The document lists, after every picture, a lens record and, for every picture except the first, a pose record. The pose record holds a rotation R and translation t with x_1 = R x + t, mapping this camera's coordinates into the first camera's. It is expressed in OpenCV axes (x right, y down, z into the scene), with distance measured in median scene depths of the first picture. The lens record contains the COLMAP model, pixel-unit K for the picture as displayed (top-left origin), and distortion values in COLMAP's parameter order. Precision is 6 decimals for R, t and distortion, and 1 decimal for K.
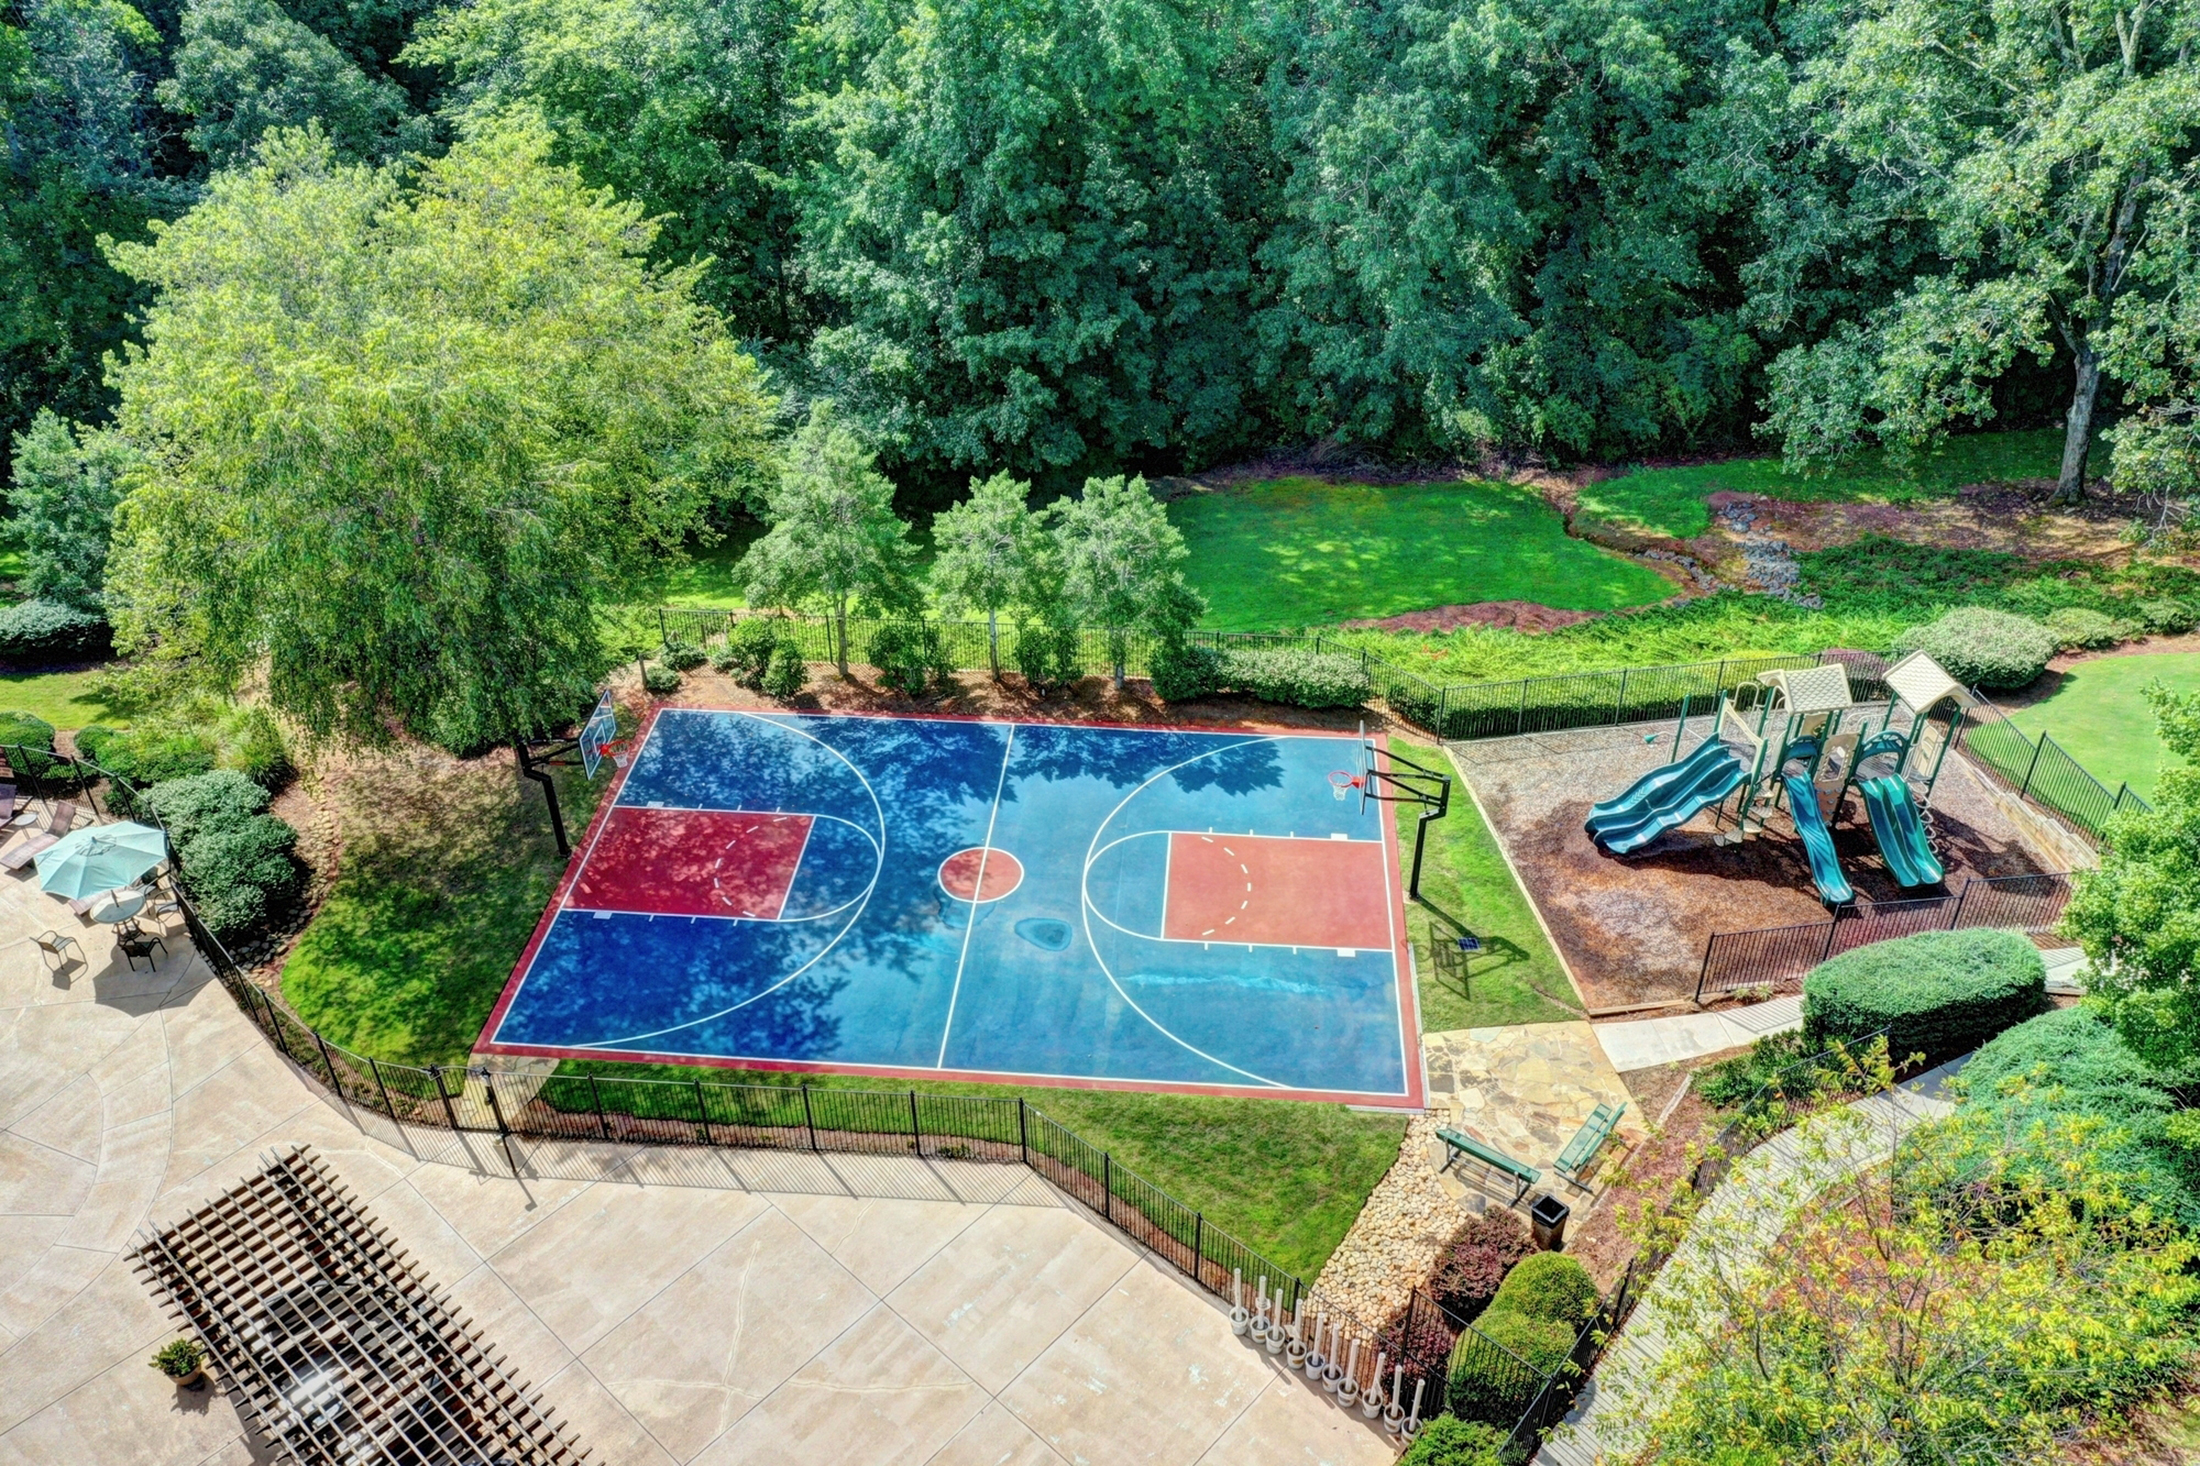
lens RADIAL K [[1738.7, 0, 1100.0], [0, 1738.7, 733.0], [0, 0, 1]] dist [0.000711, 0.000964]
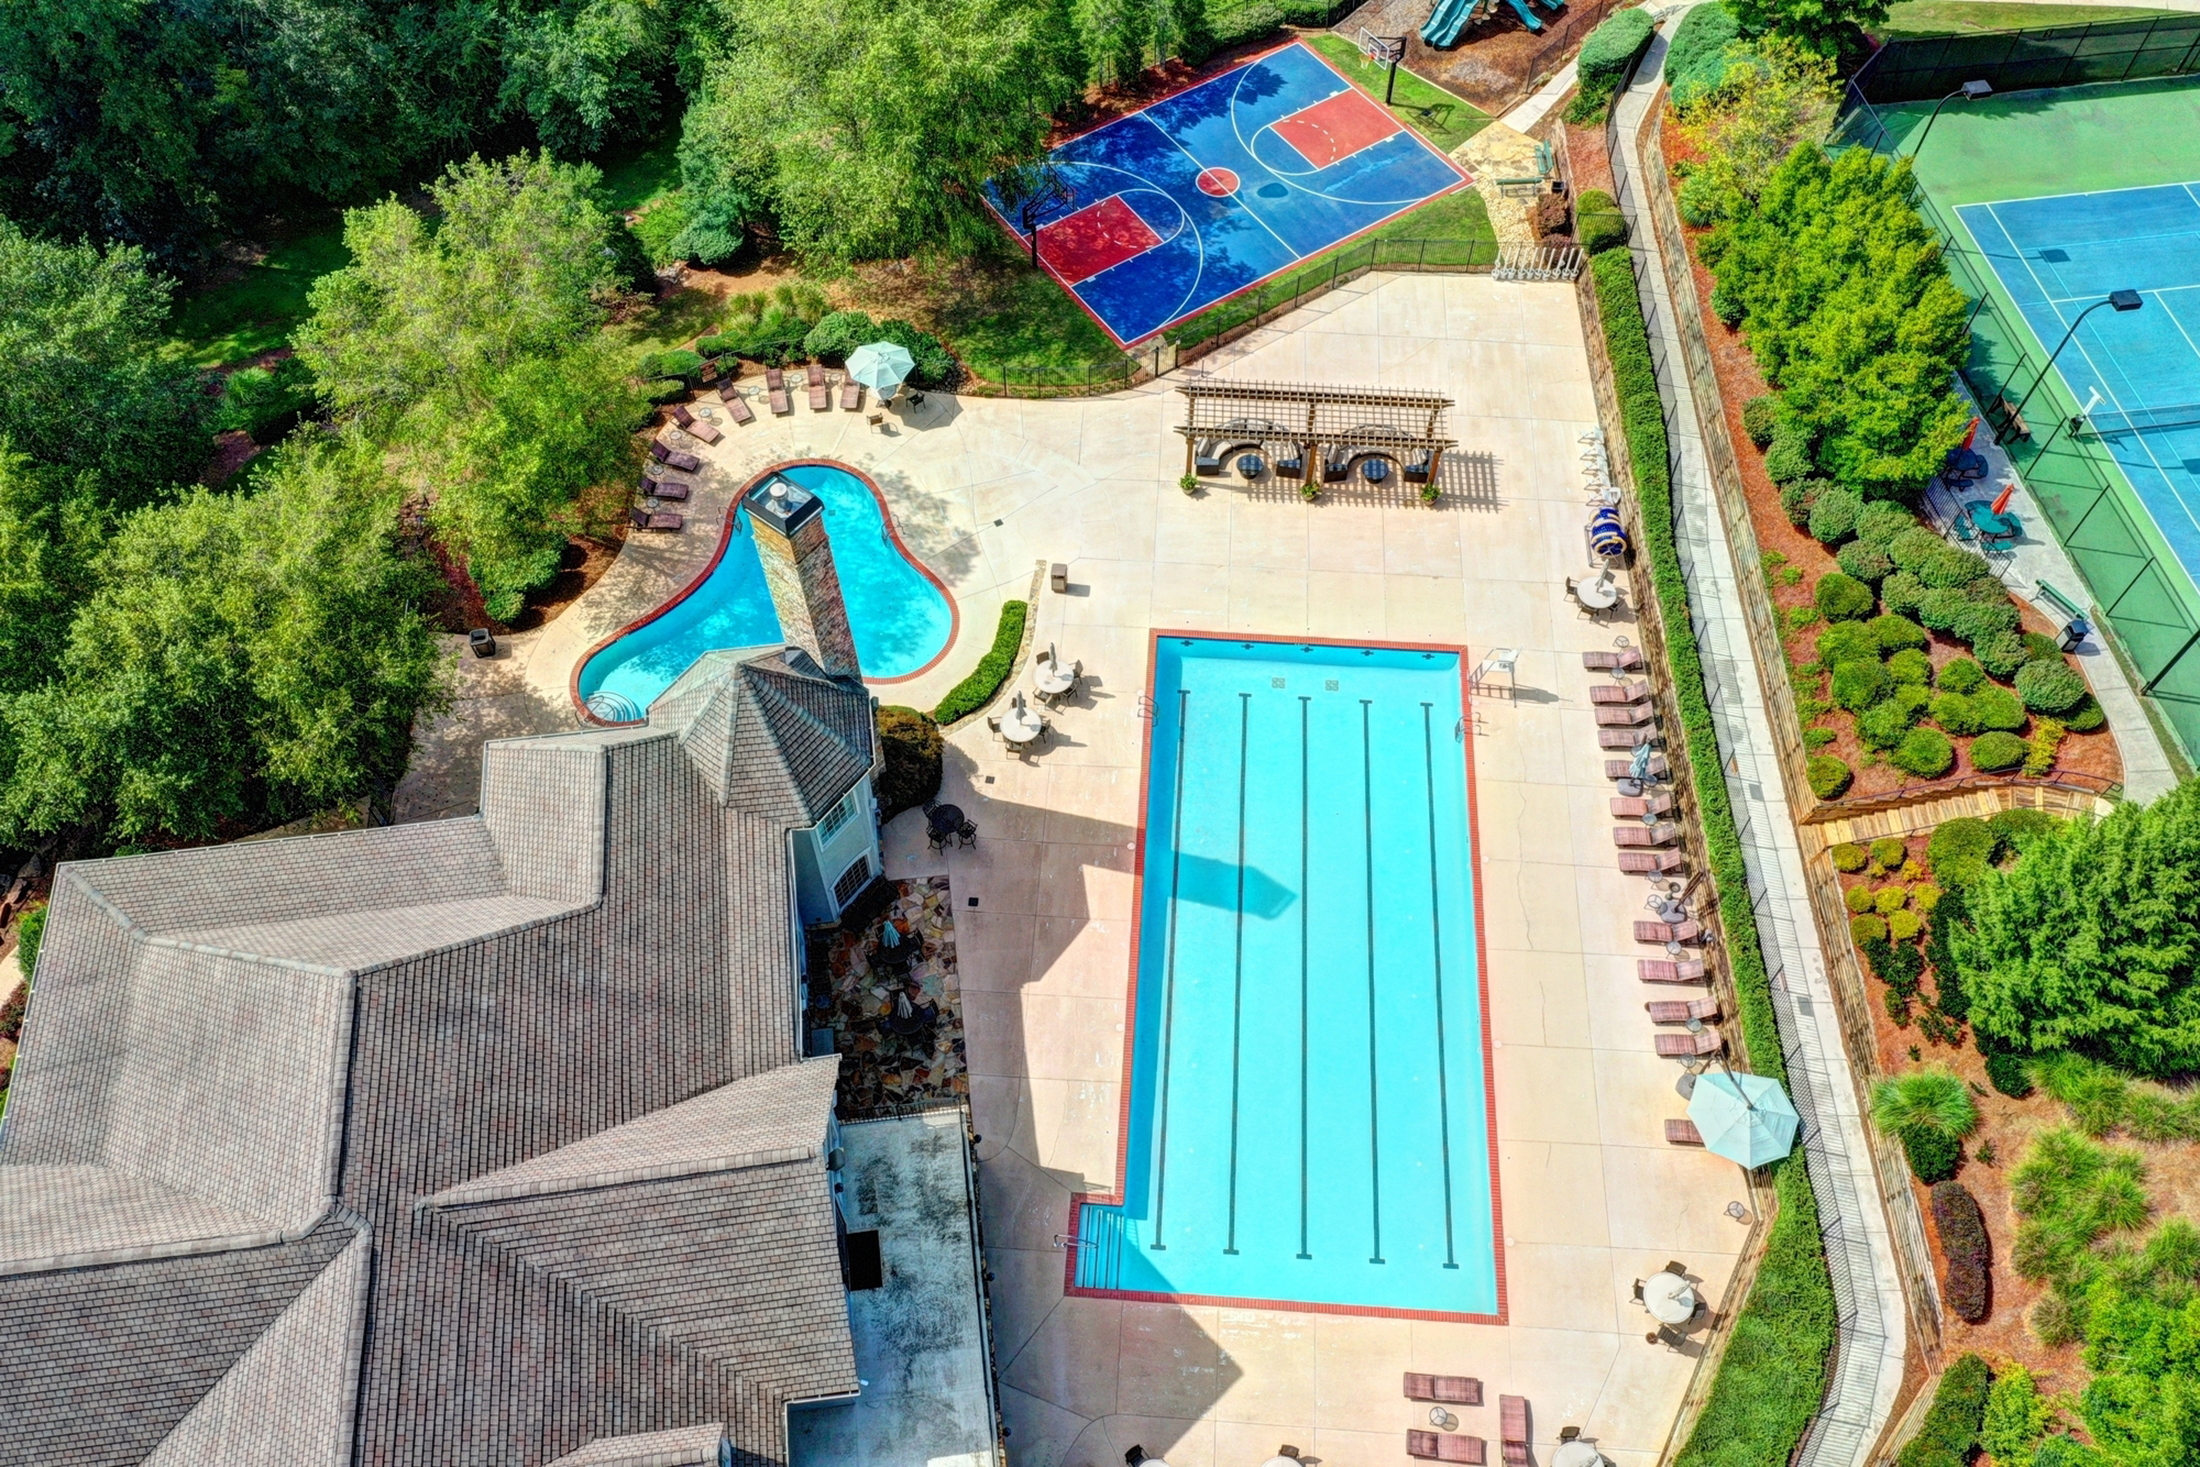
lens RADIAL K [[1738.7, 0, 1100.0], [0, 1738.7, 733.5], [0, 0, 1]] dist [0.000711, 0.000964]
pose [[0.780048, -0.521311, 0.346063, -1.130926], [0.357343, 0.825149, 0.437534, -0.299639], [-0.513645, -0.217634, 0.829942, -0.671042]]
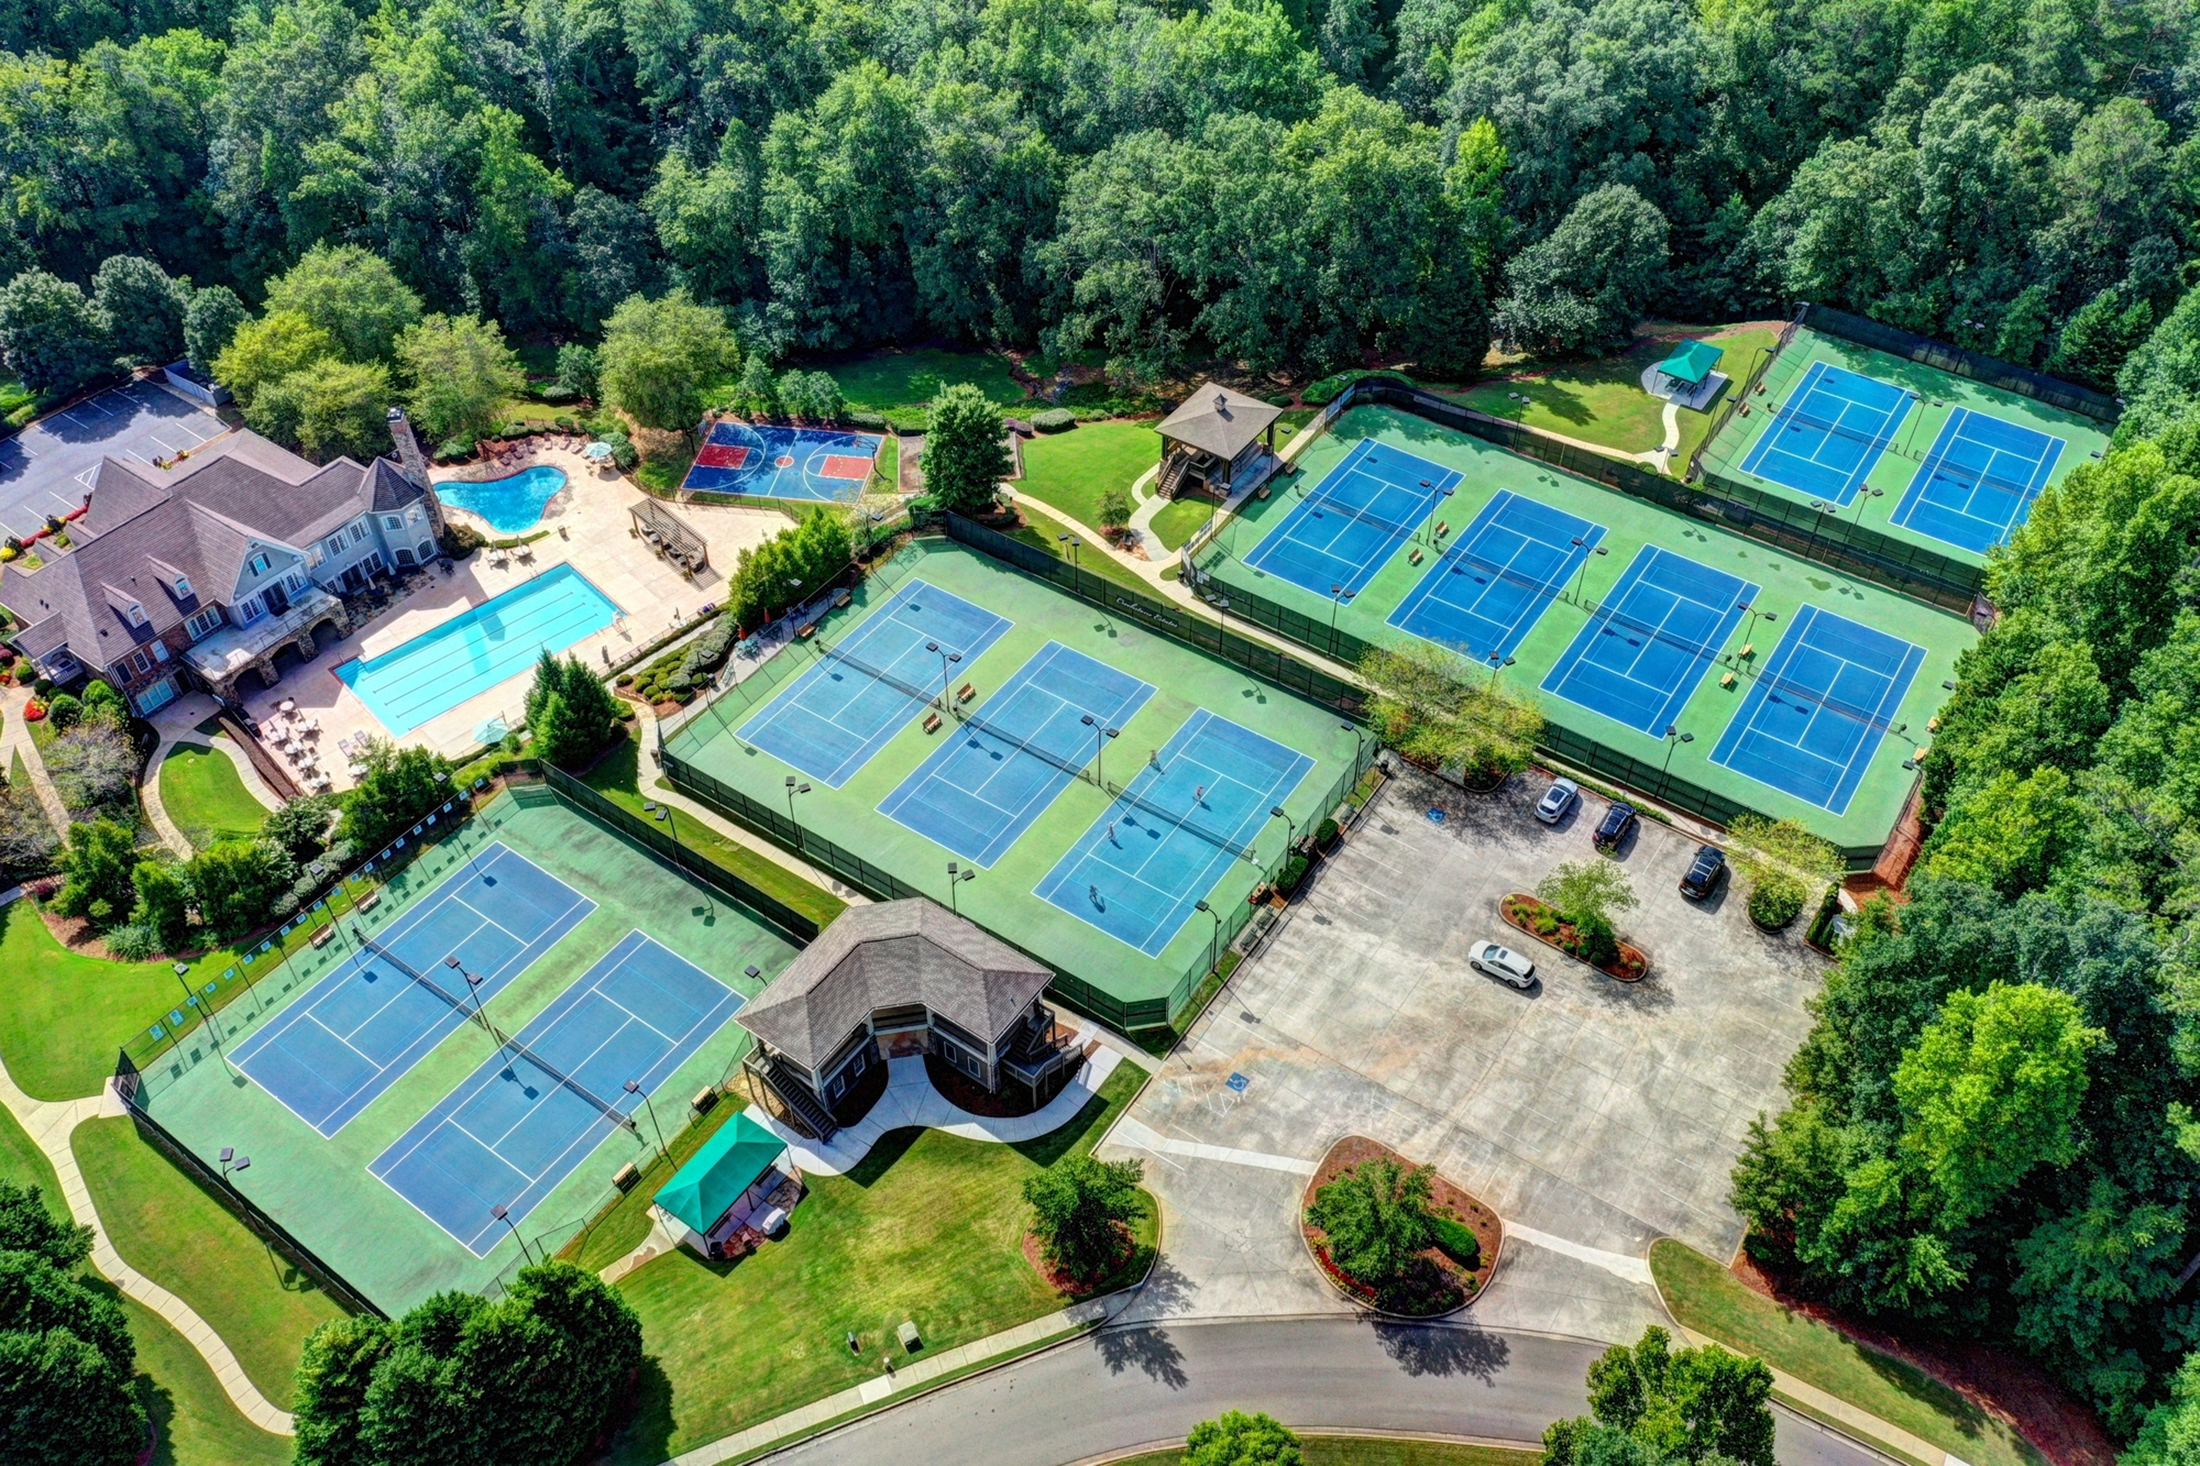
lens RADIAL K [[1738.7, 0, 1100.0], [0, 1738.7, 733.0], [0, 0, 1]] dist [0.000711, 0.000964]
pose [[0.997367, 0.049782, -0.052740, 1.007426], [-0.040466, 0.985471, 0.164952, -0.003292], [0.060186, -0.162383, 0.984891, -3.463032]]
